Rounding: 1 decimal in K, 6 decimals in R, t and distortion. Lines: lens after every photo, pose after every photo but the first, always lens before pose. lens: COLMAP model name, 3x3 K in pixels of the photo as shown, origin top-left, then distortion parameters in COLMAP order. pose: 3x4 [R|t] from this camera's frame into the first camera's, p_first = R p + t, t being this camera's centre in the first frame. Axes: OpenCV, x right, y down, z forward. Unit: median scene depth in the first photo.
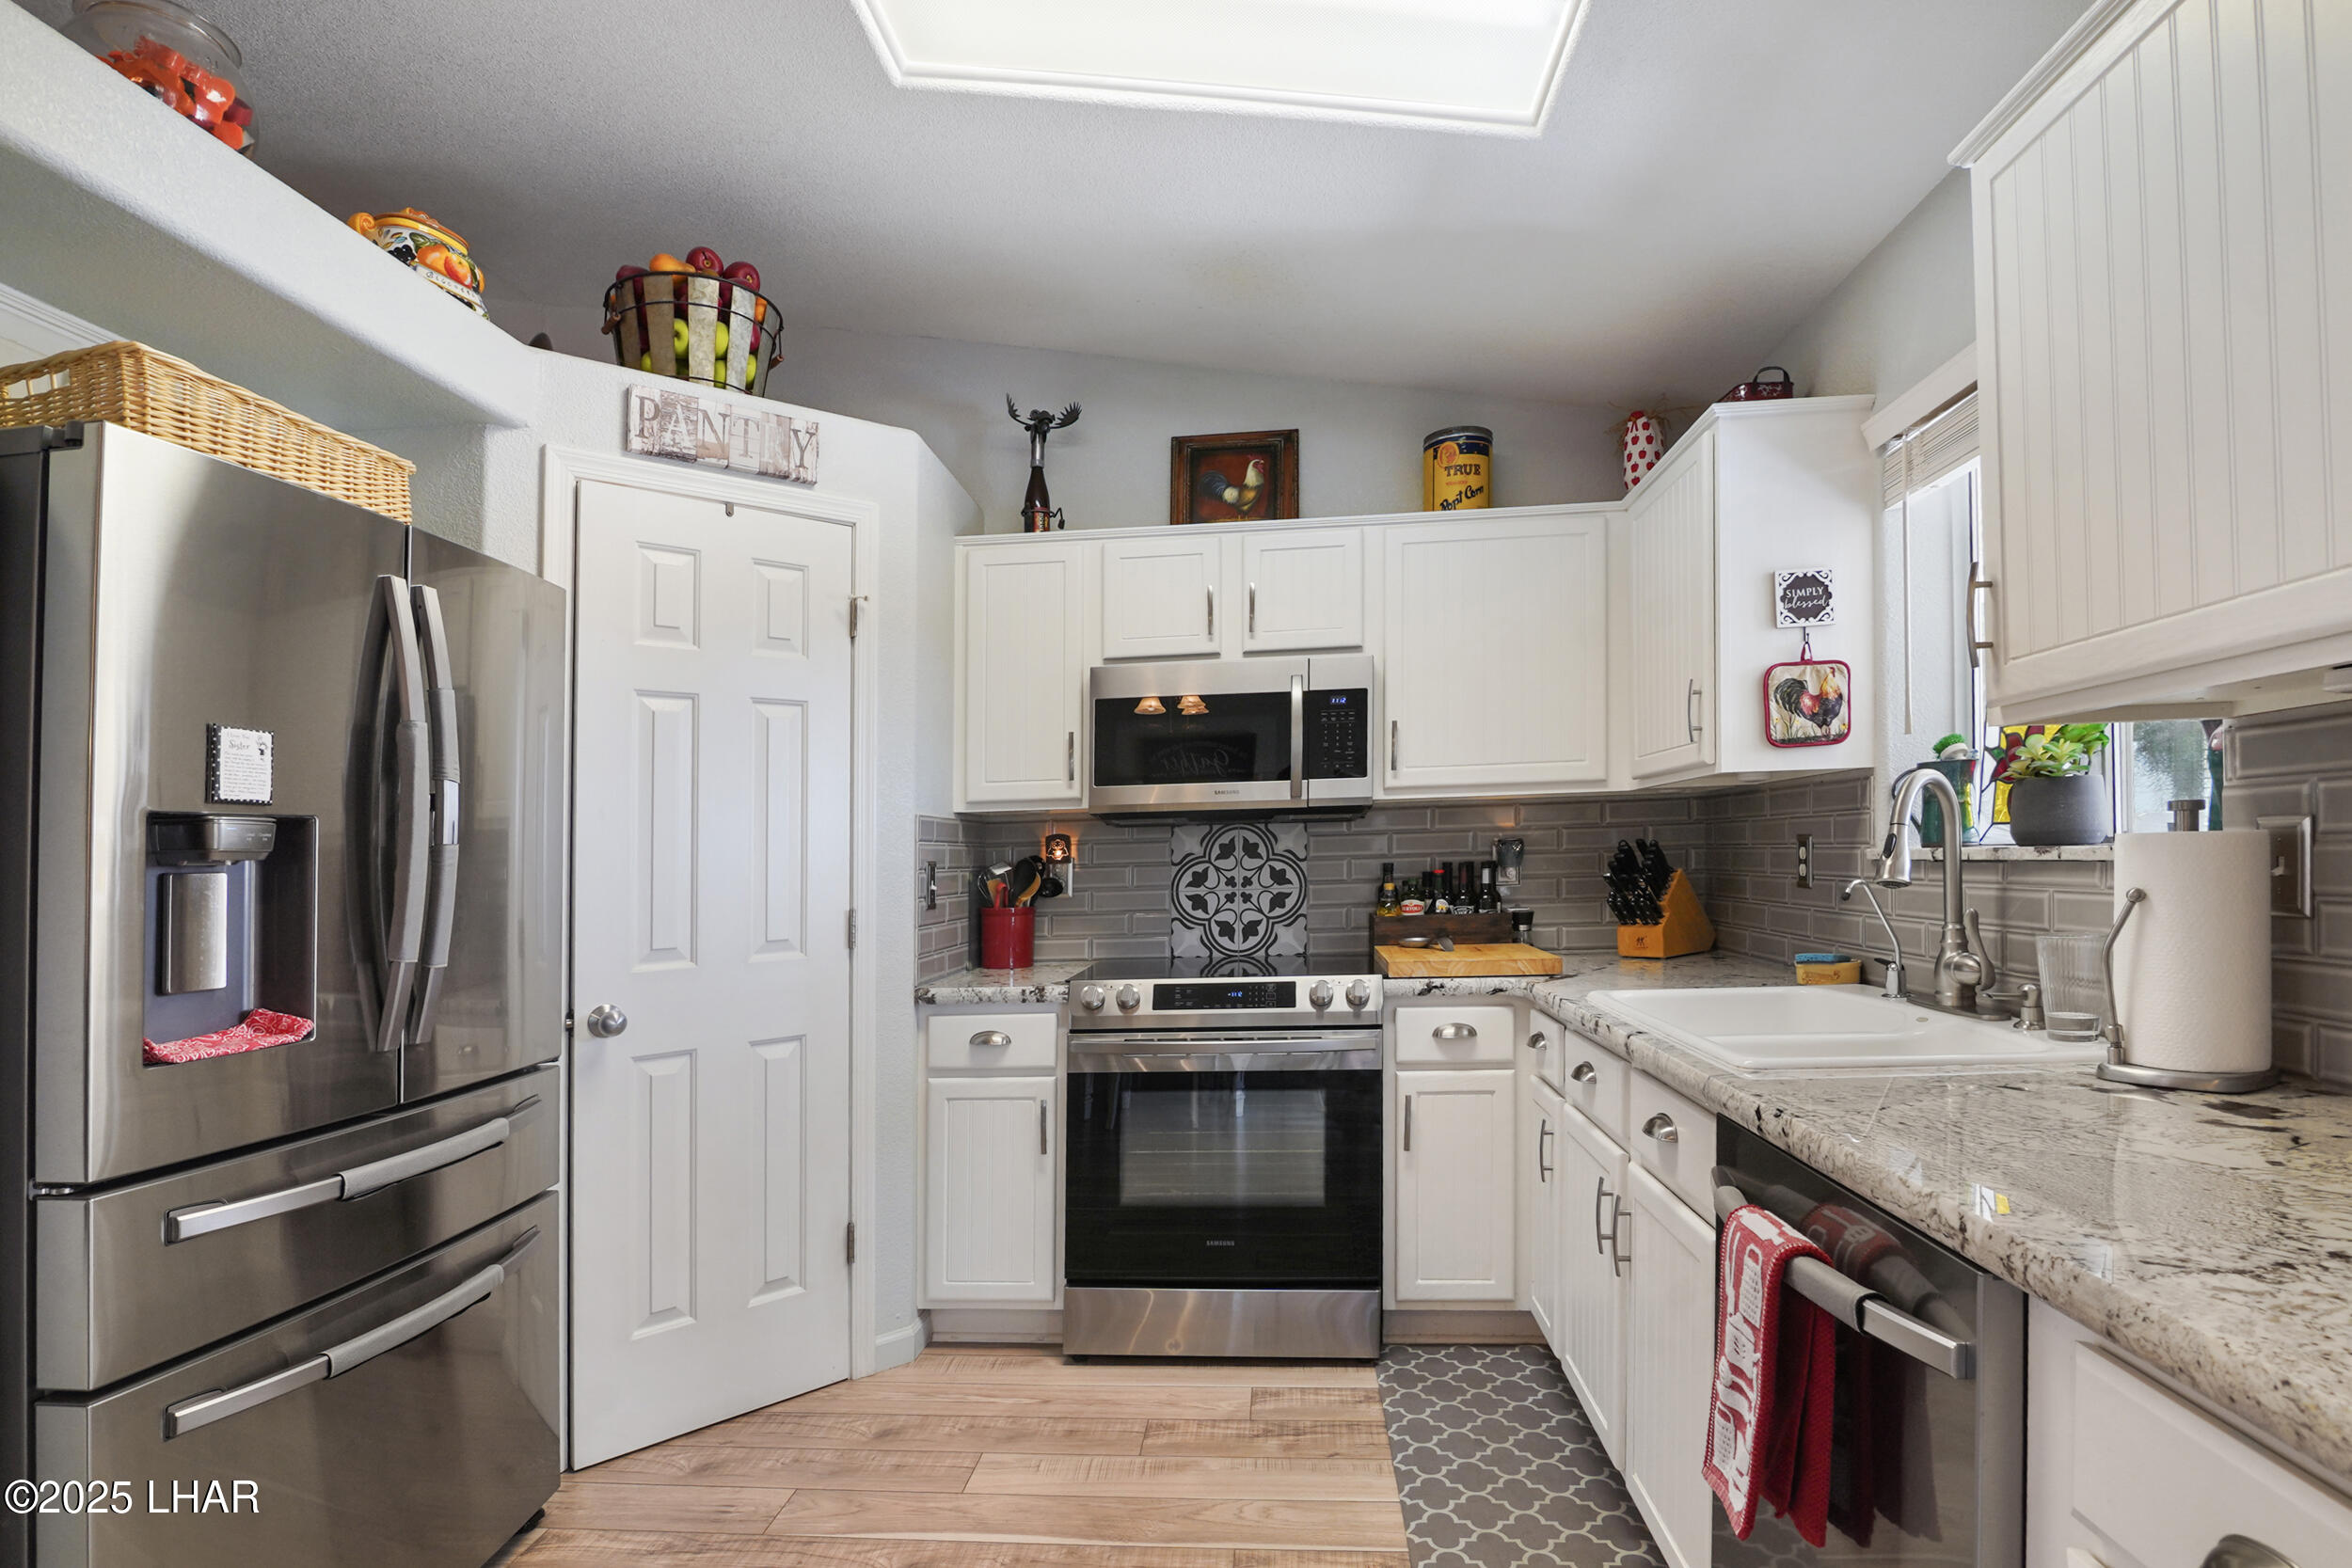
lens RADIAL K [[1181.2, 0, 1183.4], [0, 1181.2, 860.2], [0, 0, 1]] dist [-0.016835, -0.001268]
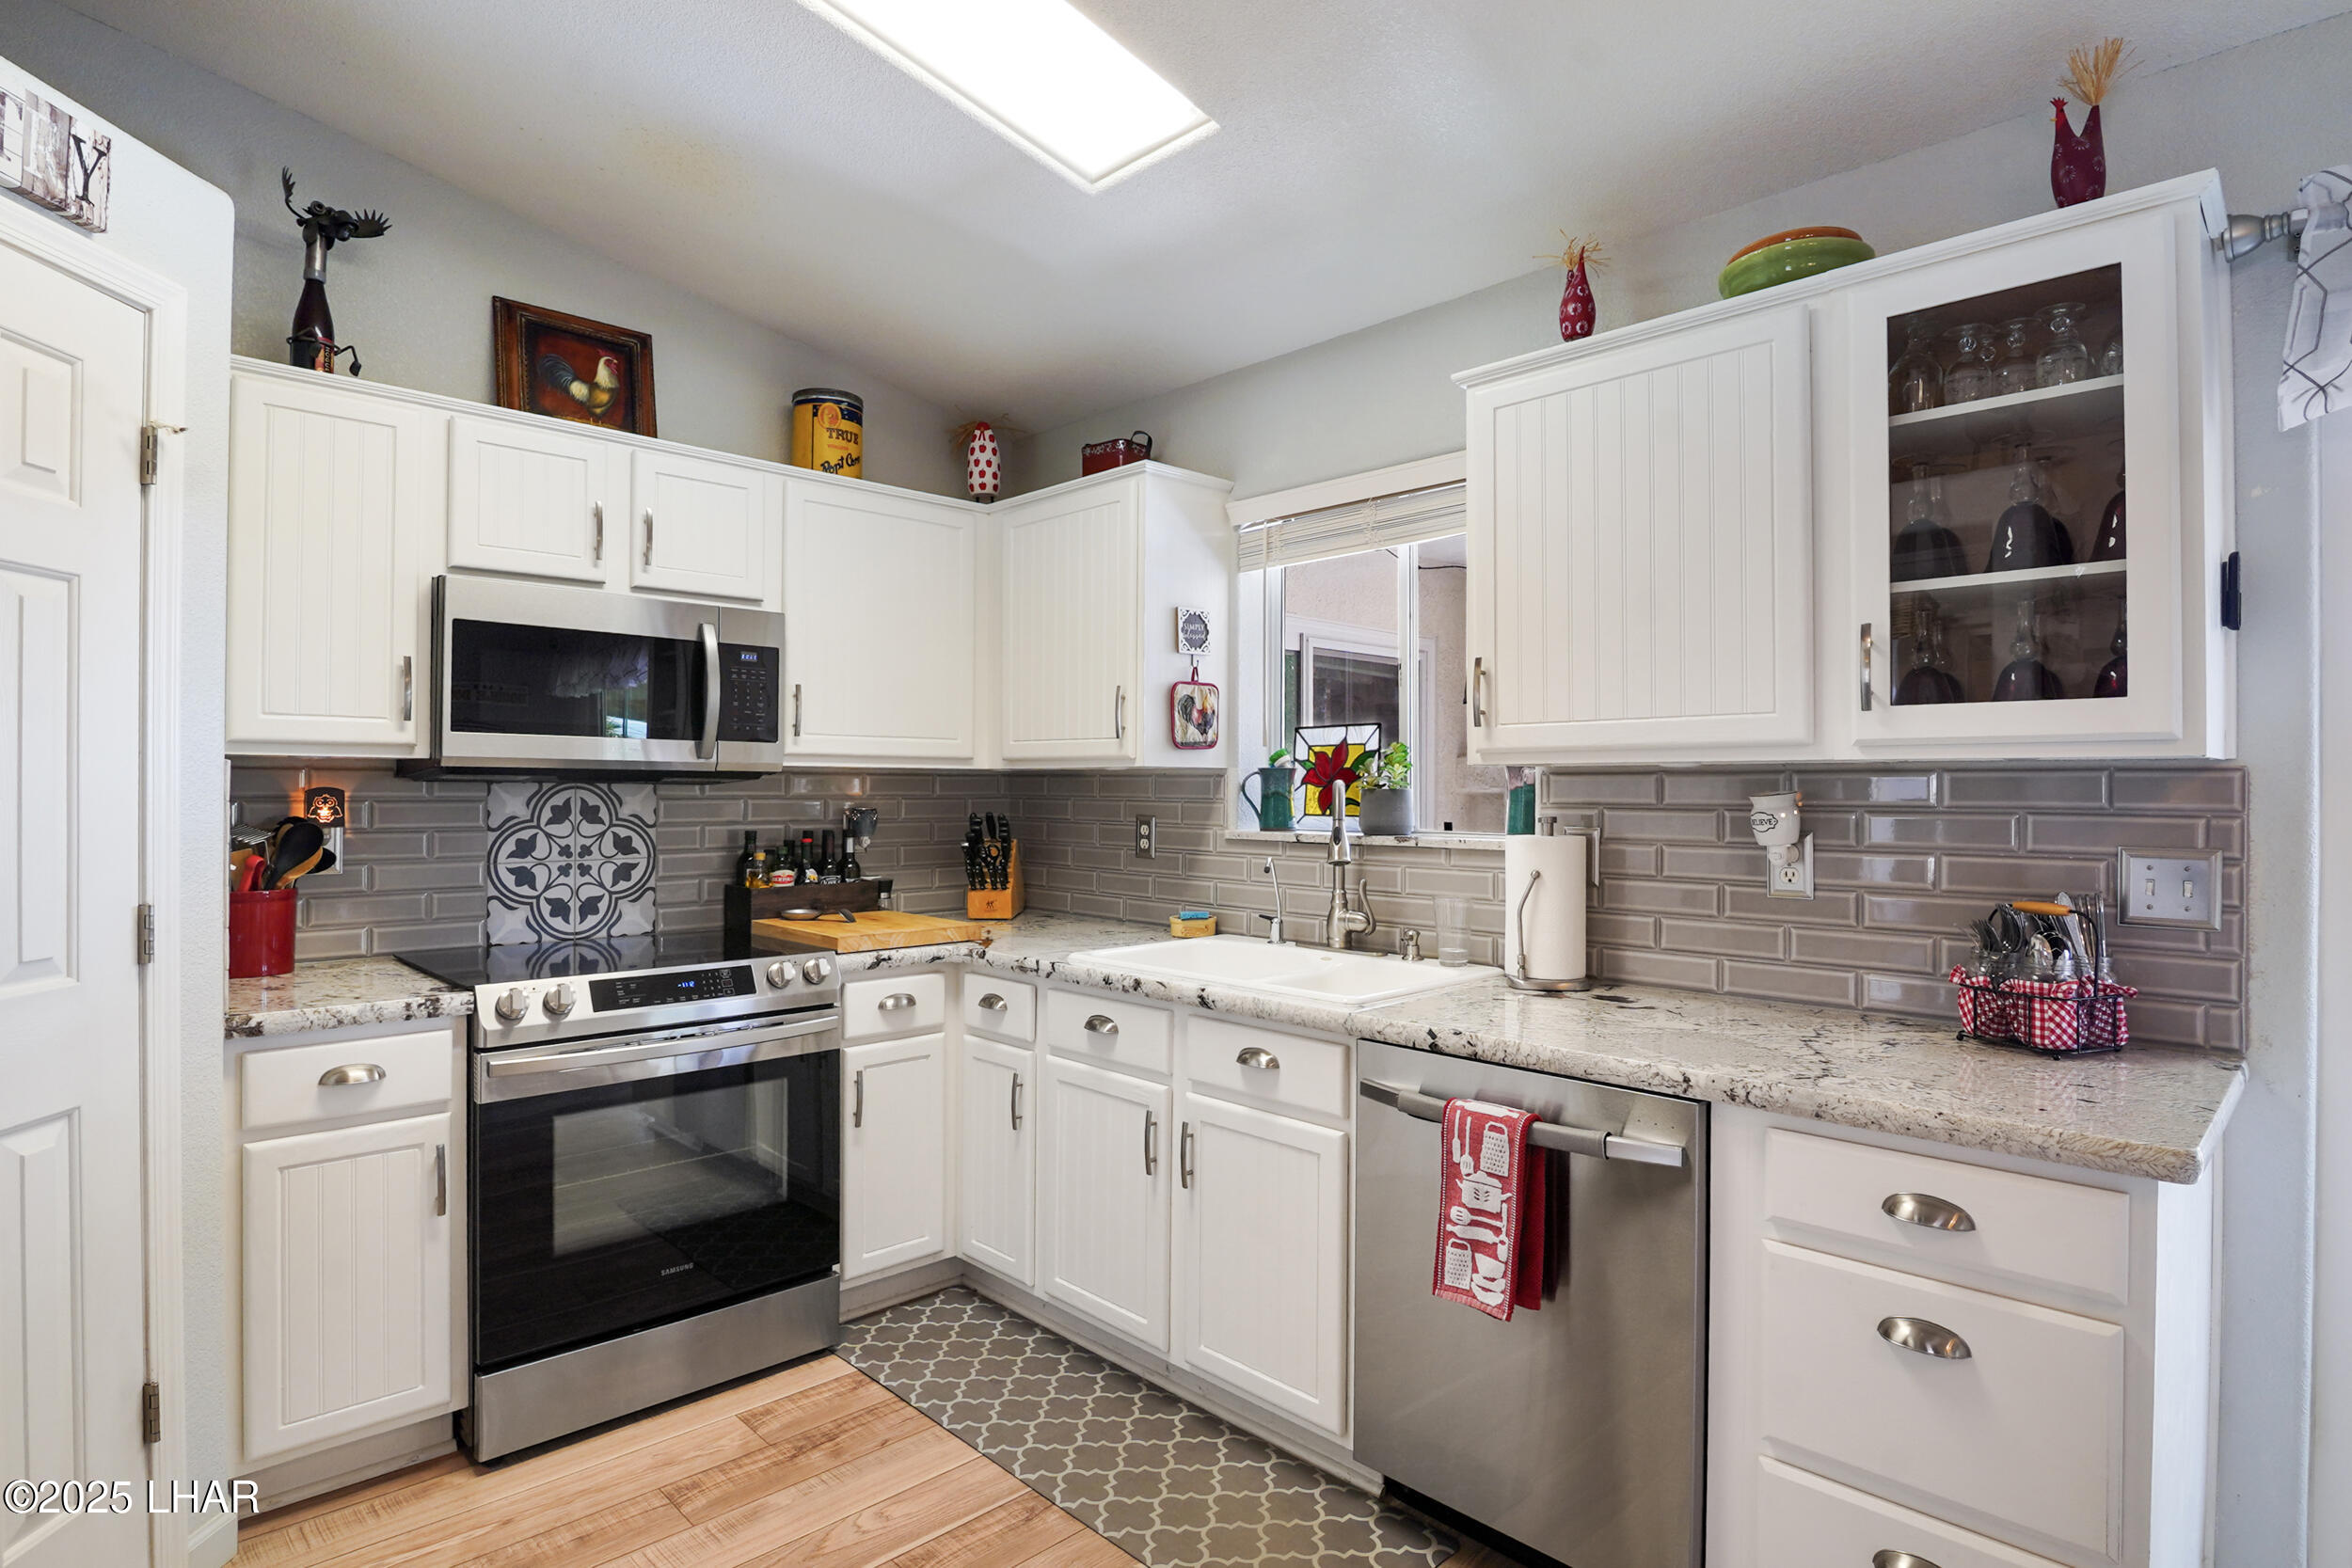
lens RADIAL K [[1207.9, 0, 1178.1], [0, 1207.9, 823.0], [0, 0, 1]] dist [-0.023445, -0.001971]
pose [[0.650029, 0.012731, 0.759802, -0.356453], [-0.023730, 0.999712, 0.003551, -0.016472], [-0.759538, -0.020339, 0.650144, 0.126482]]
